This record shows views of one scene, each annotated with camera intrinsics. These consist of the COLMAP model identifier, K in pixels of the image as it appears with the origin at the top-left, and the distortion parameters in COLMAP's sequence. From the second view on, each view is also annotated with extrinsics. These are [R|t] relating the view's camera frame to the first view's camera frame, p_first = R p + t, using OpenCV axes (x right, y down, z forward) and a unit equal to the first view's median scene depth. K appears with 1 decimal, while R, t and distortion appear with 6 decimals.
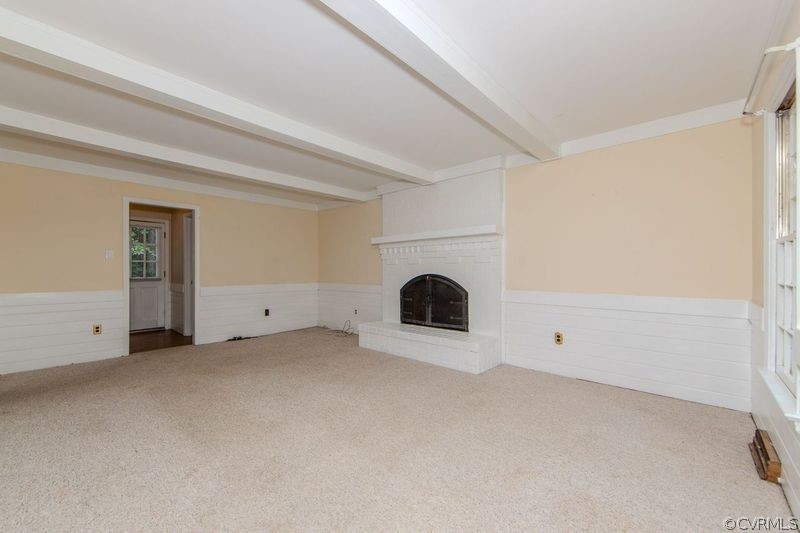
lens RADIAL K [[320.3, 0, 397.4], [0, 320.3, 270.5], [0, 0, 1]] dist [-0.002114, -0.000106]
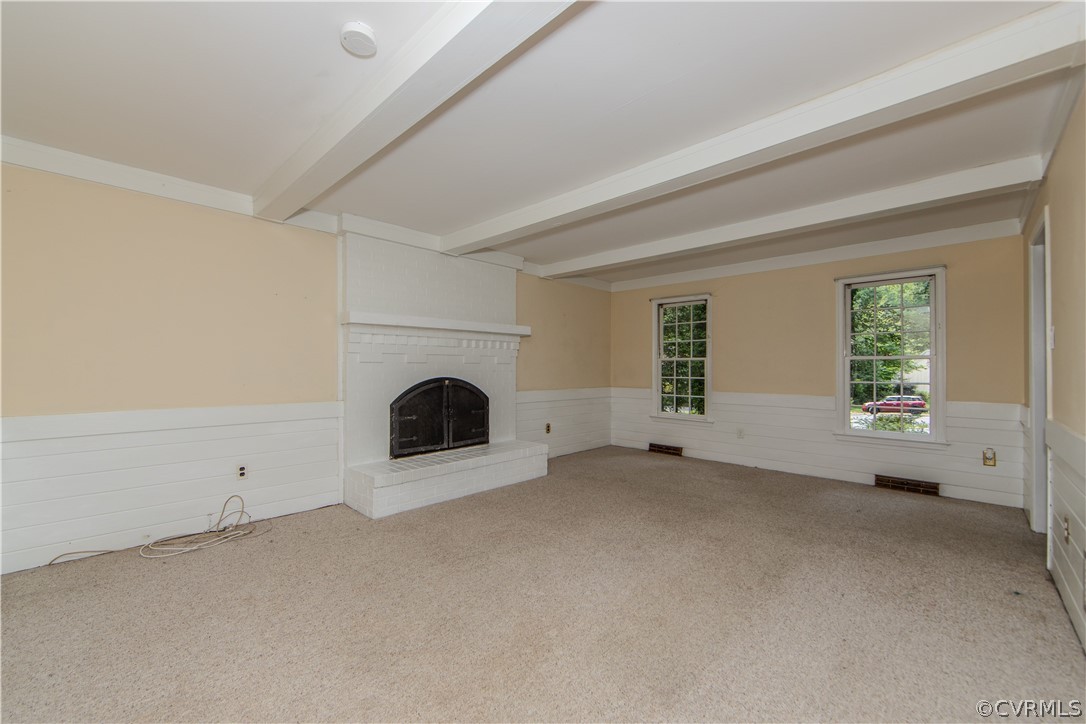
lens RADIAL K [[434.8, 0, 539.5], [0, 434.8, 367.4], [0, 0, 1]] dist [-0.002114, -0.000106]
pose [[0.031848, 0.007111, 0.999467, -0.894200], [-0.001264, 0.999974, -0.007075, -0.004653], [-0.999492, -0.001038, 0.031856, 0.773872]]
